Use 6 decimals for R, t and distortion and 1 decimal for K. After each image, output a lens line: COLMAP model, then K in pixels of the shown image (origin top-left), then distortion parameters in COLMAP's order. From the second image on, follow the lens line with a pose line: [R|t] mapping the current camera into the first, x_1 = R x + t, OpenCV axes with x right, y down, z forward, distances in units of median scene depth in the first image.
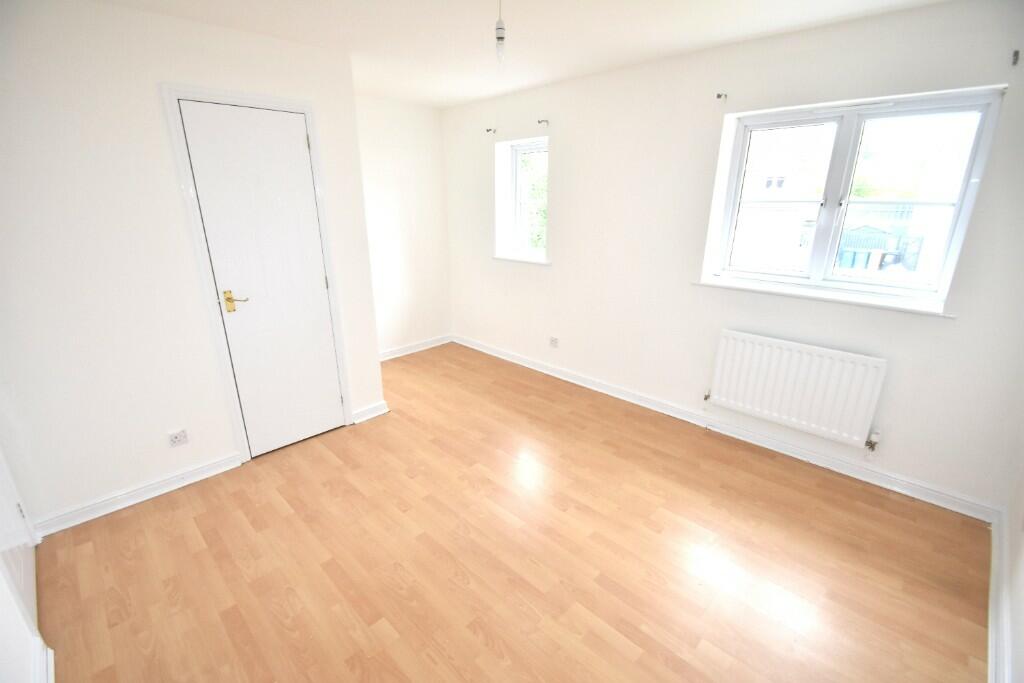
lens RADIAL K [[450.1, 0, 498.8], [0, 450.1, 355.8], [0, 0, 1]] dist [0.003855, -0.011758]
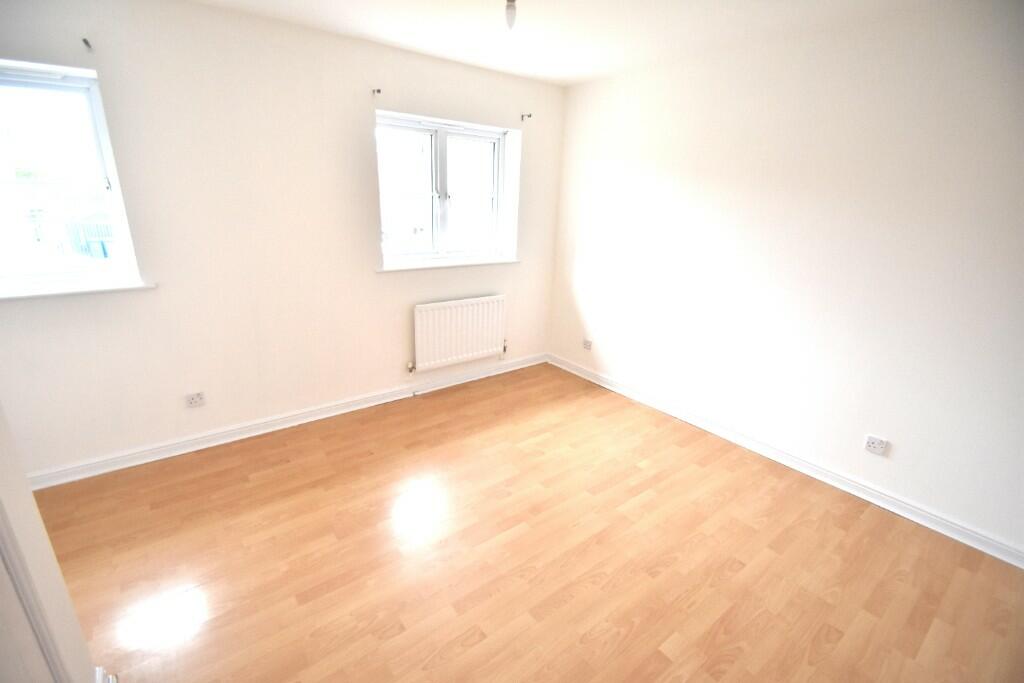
lens RADIAL K [[450.1, 0, 498.8], [0, 450.1, 355.8], [0, 0, 1]] dist [0.003855, -0.011758]
pose [[0.122460, -0.322342, 0.938669, -0.670680], [0.296164, 0.914564, 0.275426, -0.222048], [-0.947254, 0.244272, 0.207464, 0.672303]]
